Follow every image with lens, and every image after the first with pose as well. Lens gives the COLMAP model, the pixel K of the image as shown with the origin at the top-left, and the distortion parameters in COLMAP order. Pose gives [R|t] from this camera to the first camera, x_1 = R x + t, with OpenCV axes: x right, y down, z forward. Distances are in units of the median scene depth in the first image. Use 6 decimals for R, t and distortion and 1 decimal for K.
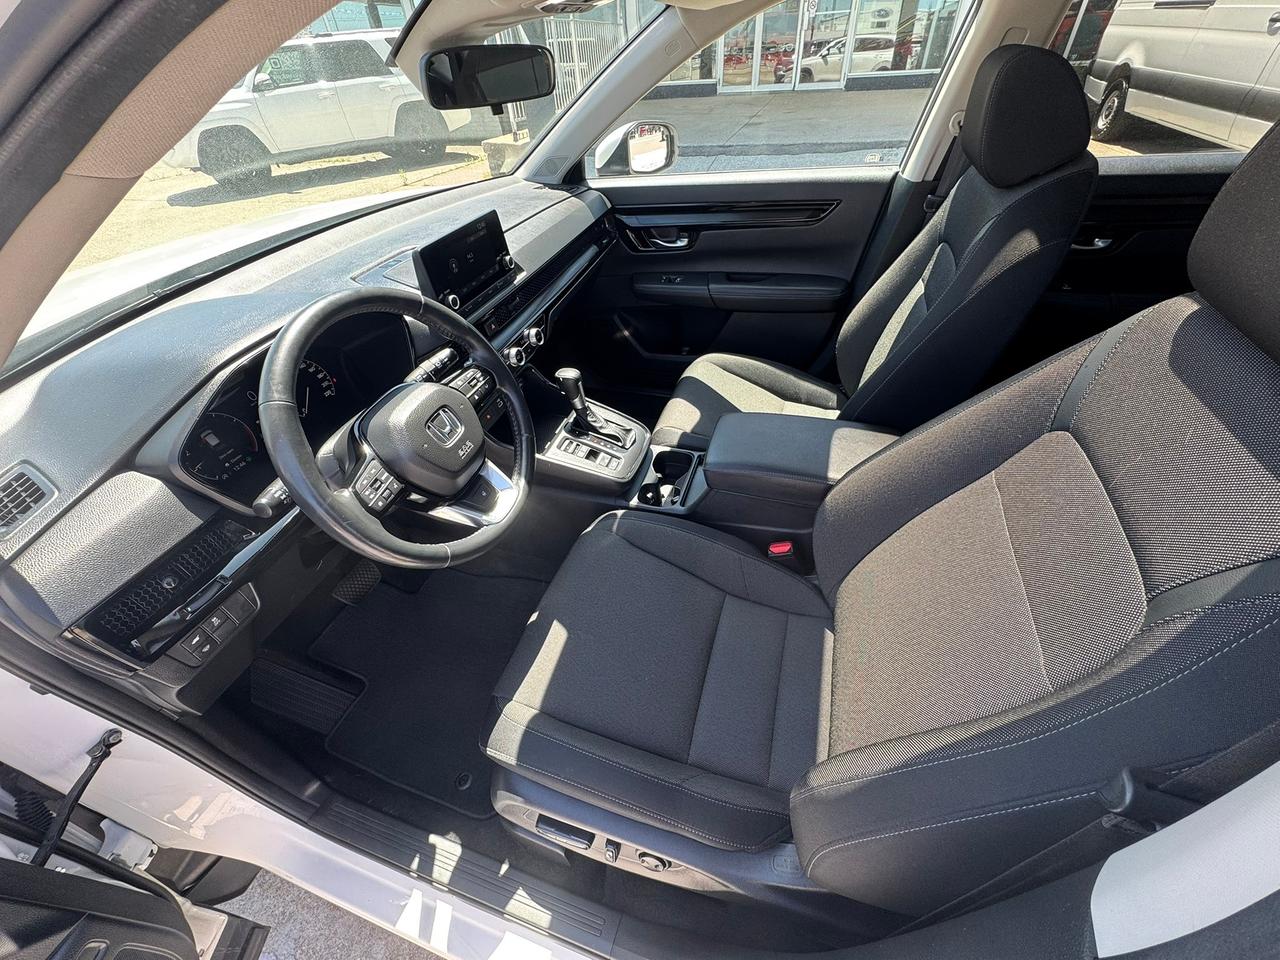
lens RADIAL K [[504.9, 0, 638.3], [0, 504.9, 483.8], [0, 0, 1]] dist [-0.012376, 0.000601]
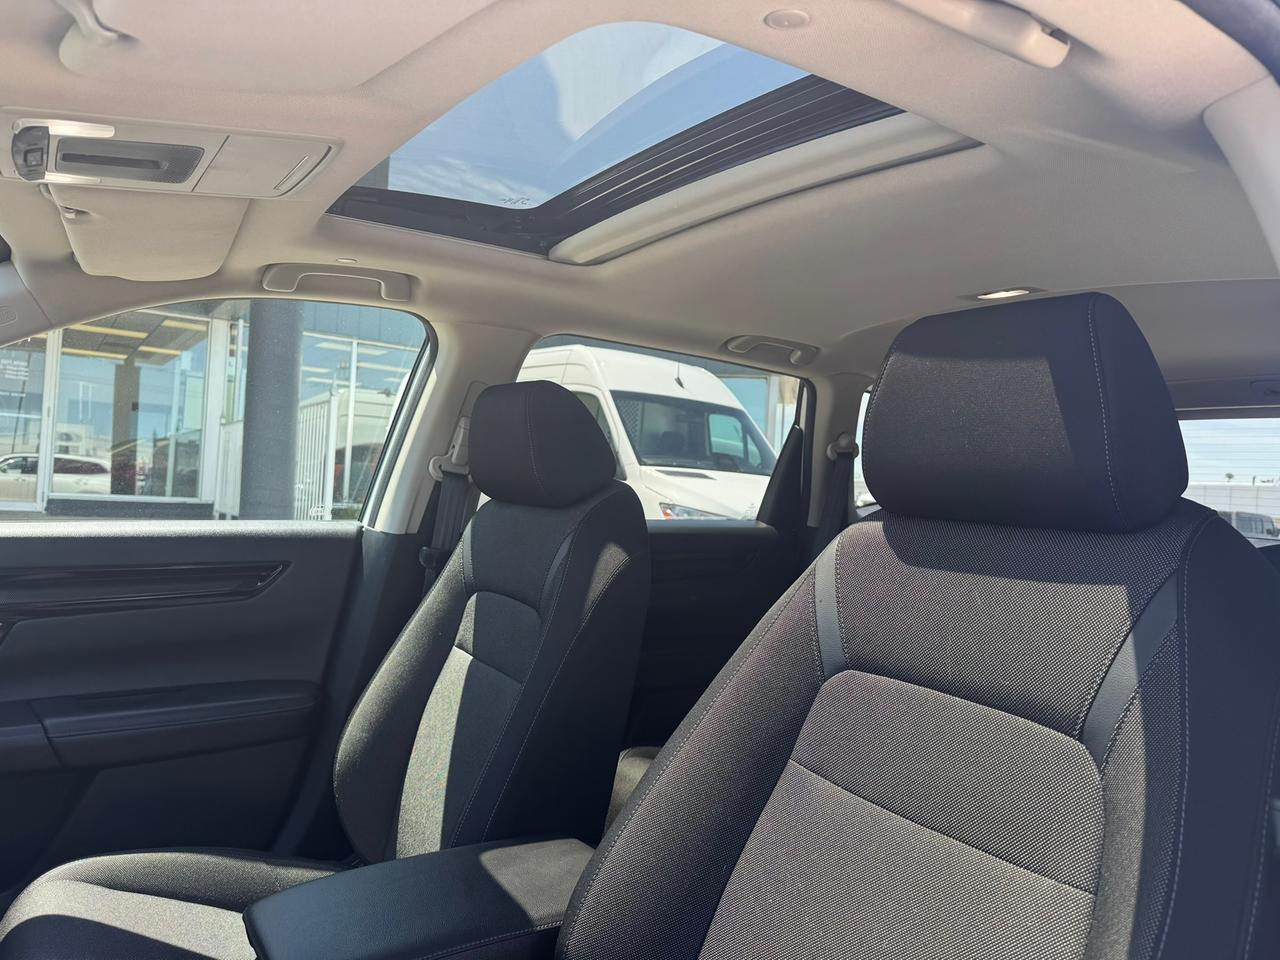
lens RADIAL K [[911.7, 0, 640.0], [0, 911.7, 480.0], [0, 0, 1]] dist [-0.003702, -0.008748]
pose [[0.599113, 0.111052, 0.792925, -0.283650], [0.449131, 0.773237, -0.447646, 0.081532], [-0.662831, 0.624318, 0.413379, 0.171021]]
